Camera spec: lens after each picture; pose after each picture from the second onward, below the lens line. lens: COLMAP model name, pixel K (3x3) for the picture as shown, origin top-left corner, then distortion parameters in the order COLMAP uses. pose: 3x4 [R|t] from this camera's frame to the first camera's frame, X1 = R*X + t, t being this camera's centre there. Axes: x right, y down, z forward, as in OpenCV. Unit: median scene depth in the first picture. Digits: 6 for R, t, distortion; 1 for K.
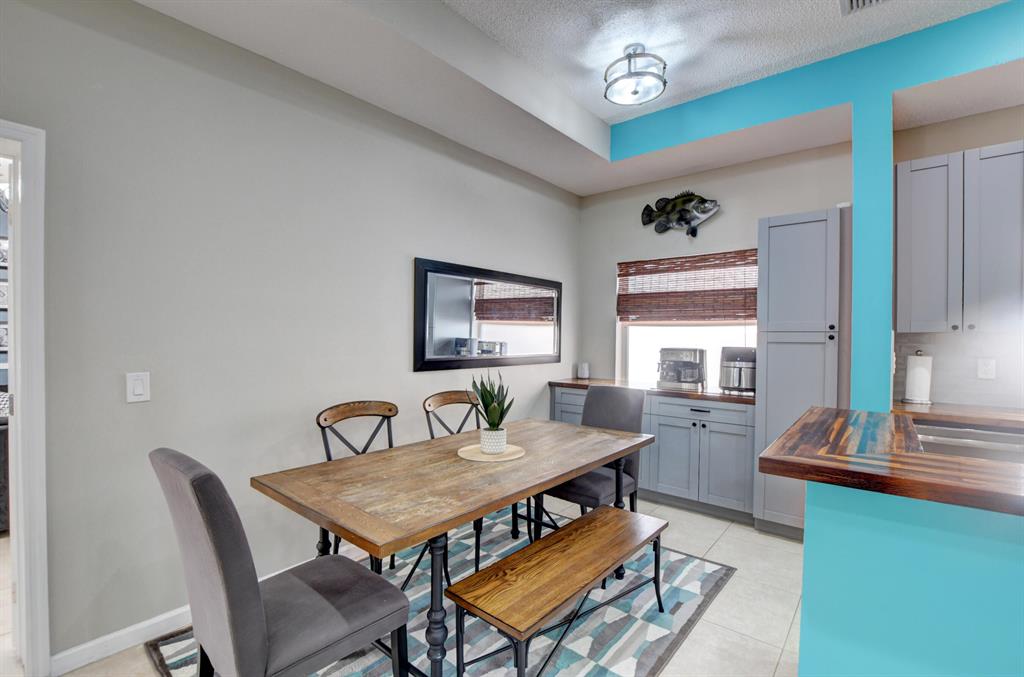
lens RADIAL K [[451.7, 0, 510.0], [0, 451.7, 336.9], [0, 0, 1]] dist [-0.029366, 0.003178]
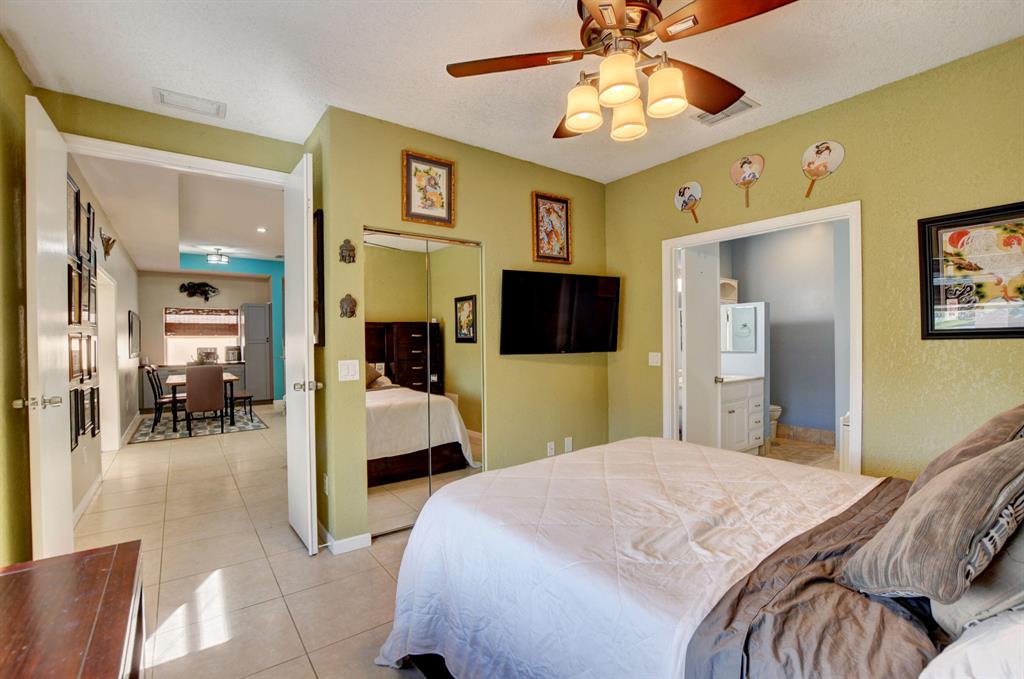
lens RADIAL K [[451.7, 0, 515.3], [0, 451.7, 342.7], [0, 0, 1]] dist [-0.029366, 0.003178]
pose [[0.211144, -0.012399, 0.977376, -1.605660], [0.023640, 0.999692, 0.007575, 0.022530], [-0.977169, 0.021506, 0.211372, -1.138448]]
